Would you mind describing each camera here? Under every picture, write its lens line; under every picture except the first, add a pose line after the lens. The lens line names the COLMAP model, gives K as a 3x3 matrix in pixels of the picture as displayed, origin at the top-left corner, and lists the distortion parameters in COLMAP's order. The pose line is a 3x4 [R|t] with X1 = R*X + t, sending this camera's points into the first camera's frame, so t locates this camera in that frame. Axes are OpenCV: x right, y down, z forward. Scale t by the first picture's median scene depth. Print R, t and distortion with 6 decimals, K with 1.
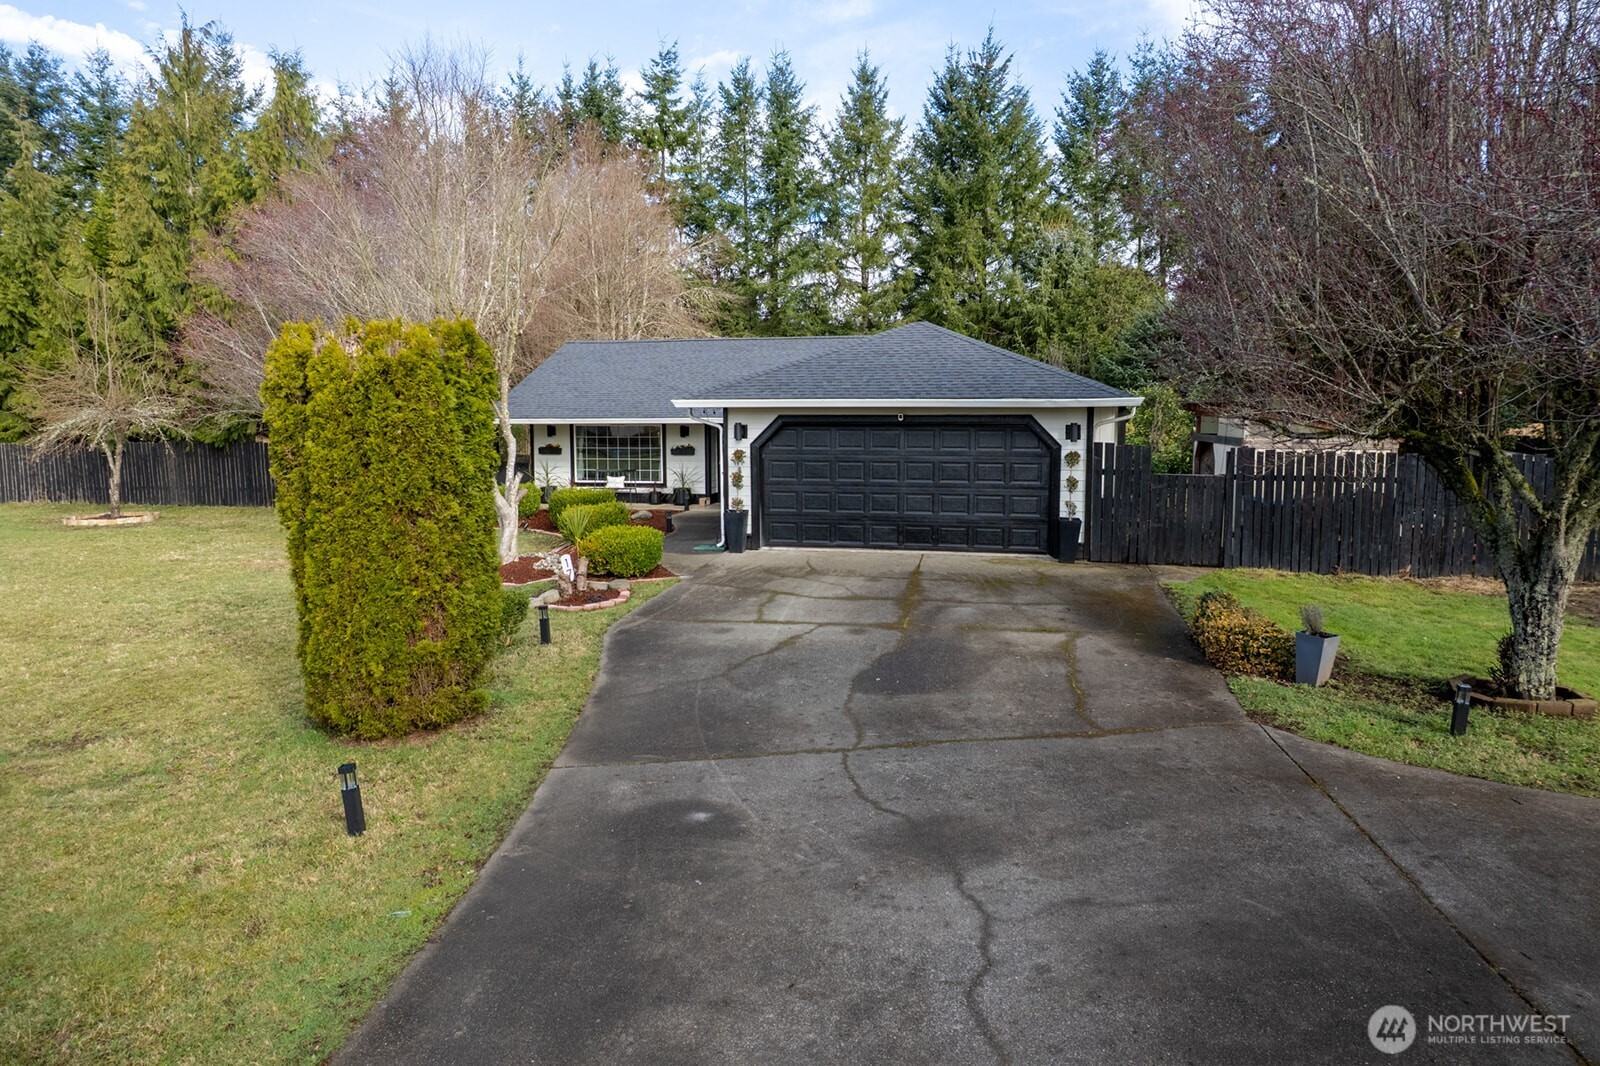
lens RADIAL K [[1042.9, 0, 800.0], [0, 1042.9, 533.0], [0, 0, 1]] dist [-0.057327, 0.079585]
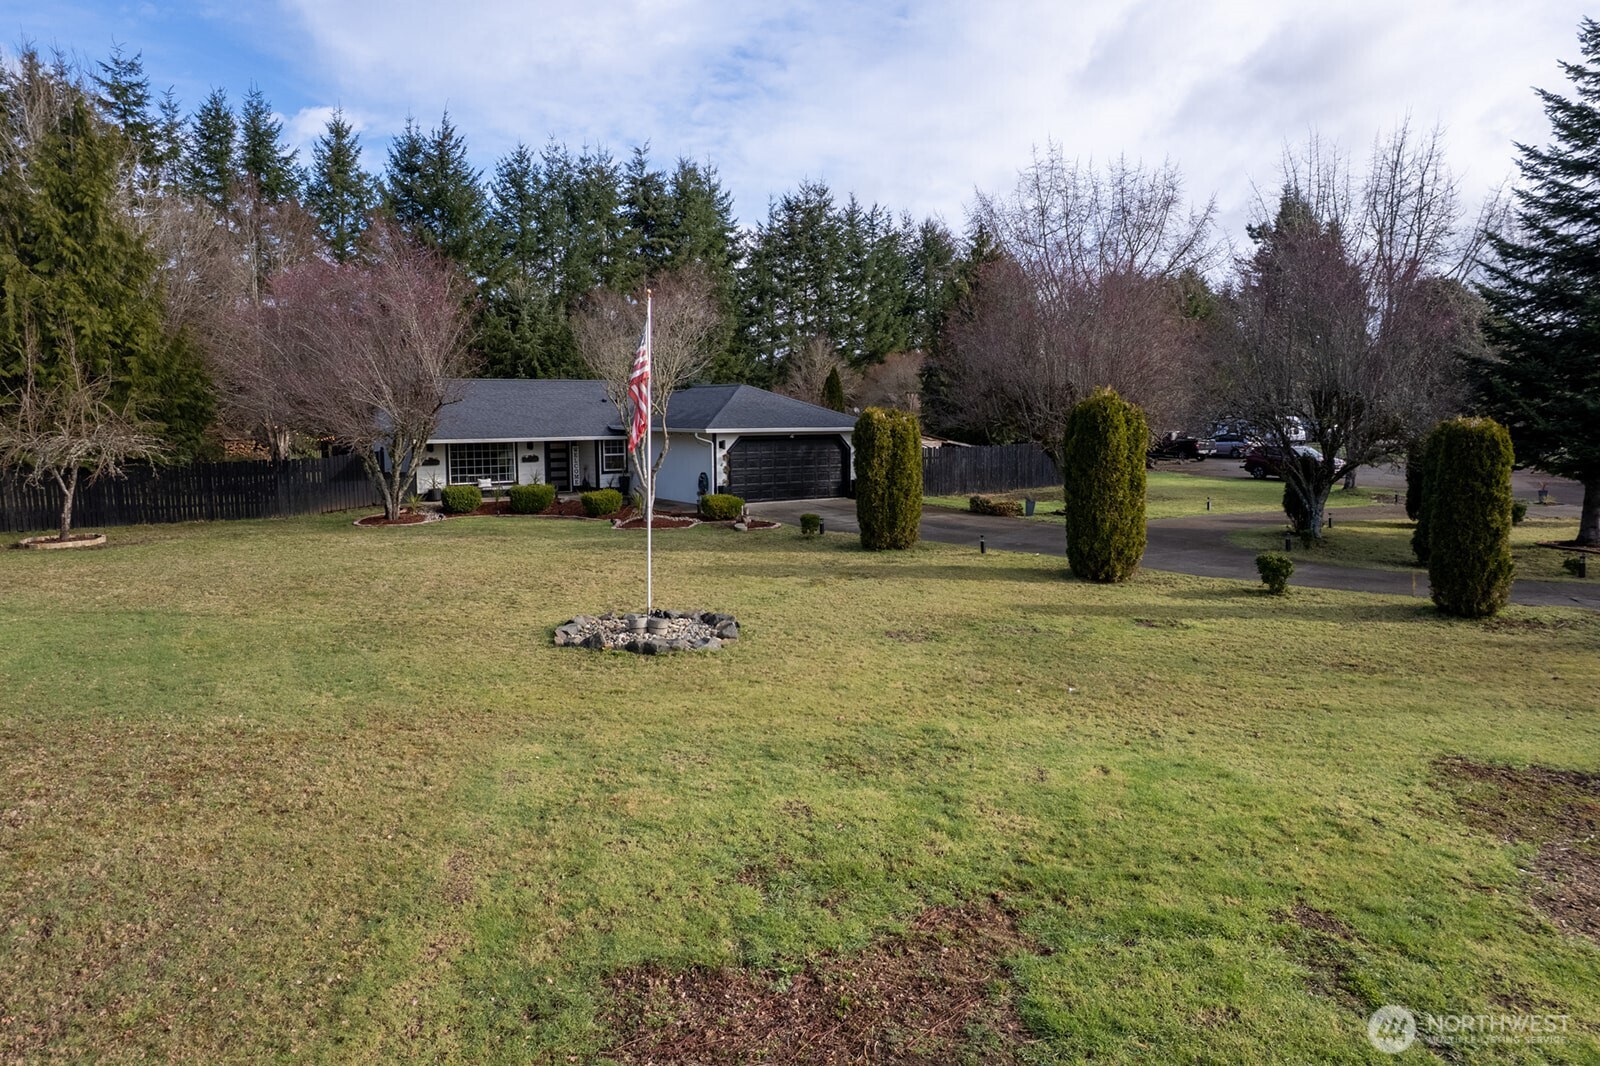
lens RADIAL K [[1042.9, 0, 800.0], [0, 1042.9, 533.0], [0, 0, 1]] dist [-0.057327, 0.079585]
pose [[0.690688, -0.085376, 0.718095, -0.439875], [0.085503, 0.995682, 0.036138, 0.002176], [-0.718080, 0.036439, 0.695006, -0.138550]]
